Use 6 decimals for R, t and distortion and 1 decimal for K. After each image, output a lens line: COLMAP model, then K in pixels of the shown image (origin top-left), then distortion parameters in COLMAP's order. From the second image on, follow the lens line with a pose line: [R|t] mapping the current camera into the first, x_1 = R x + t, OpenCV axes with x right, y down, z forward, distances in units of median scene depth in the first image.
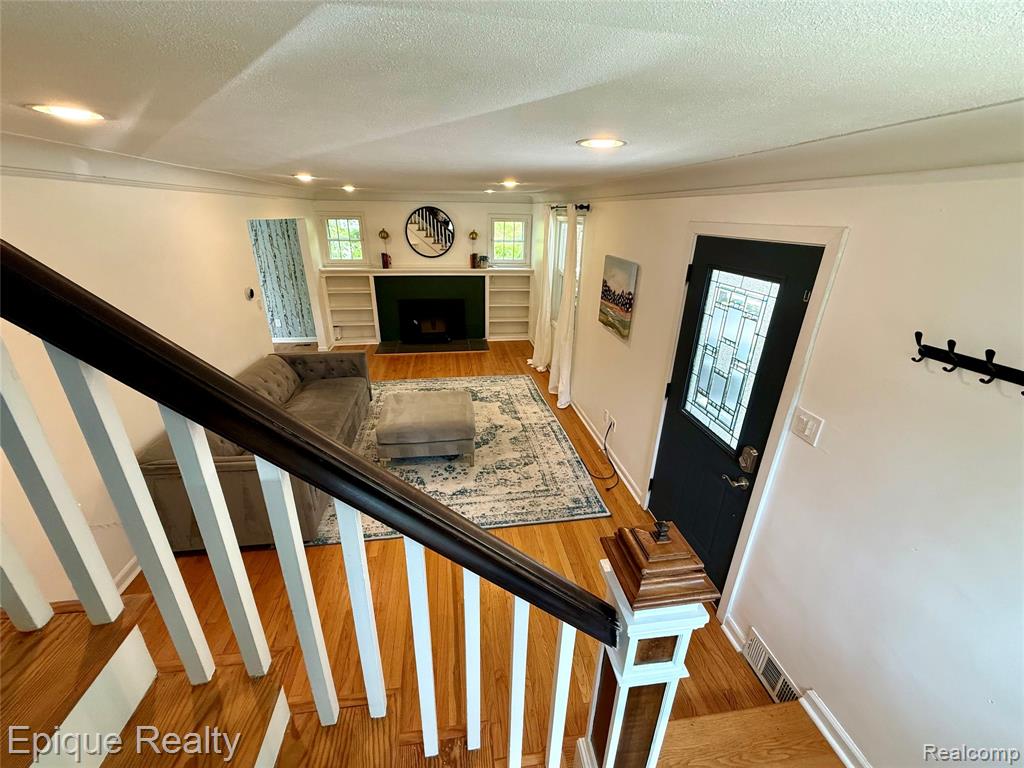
lens RADIAL K [[405.5, 0, 510.7], [0, 405.5, 388.3], [0, 0, 1]] dist [0.000088, -0.000203]
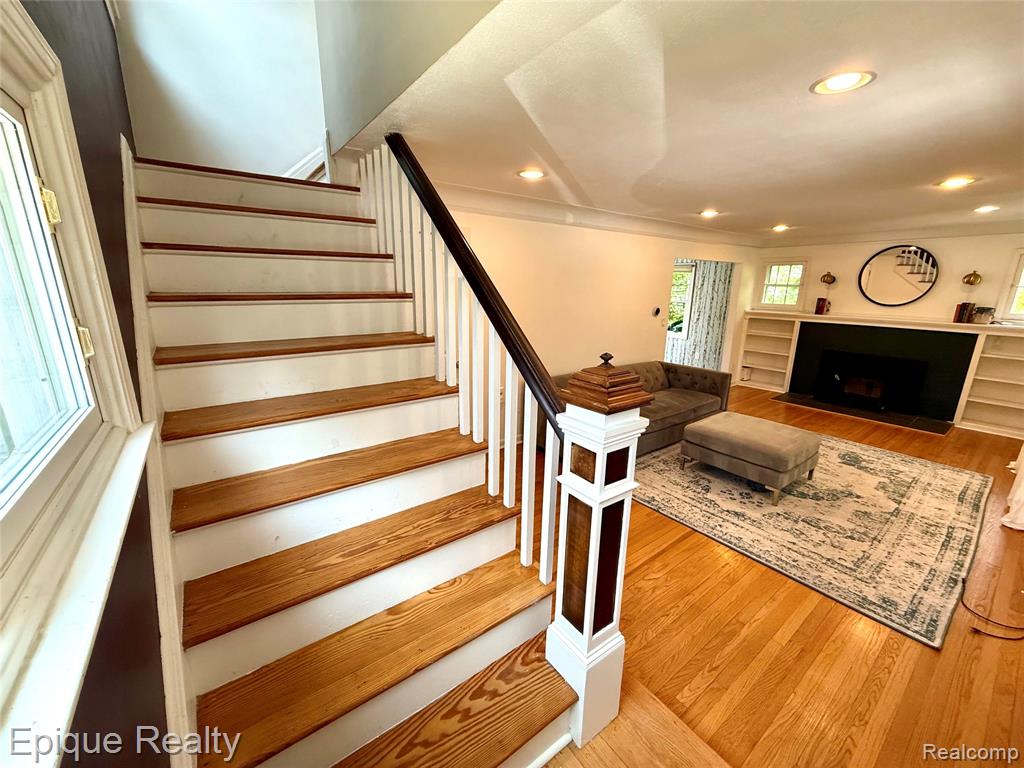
lens RADIAL K [[405.5, 0, 510.2], [0, 405.5, 384.8], [0, 0, 1]] dist [0.000088, -0.000203]
pose [[0.475584, 0.205794, -0.855260, 0.206732], [-0.348147, 0.936899, 0.031844, 0.076504], [0.807845, 0.282611, 0.517220, 0.017159]]
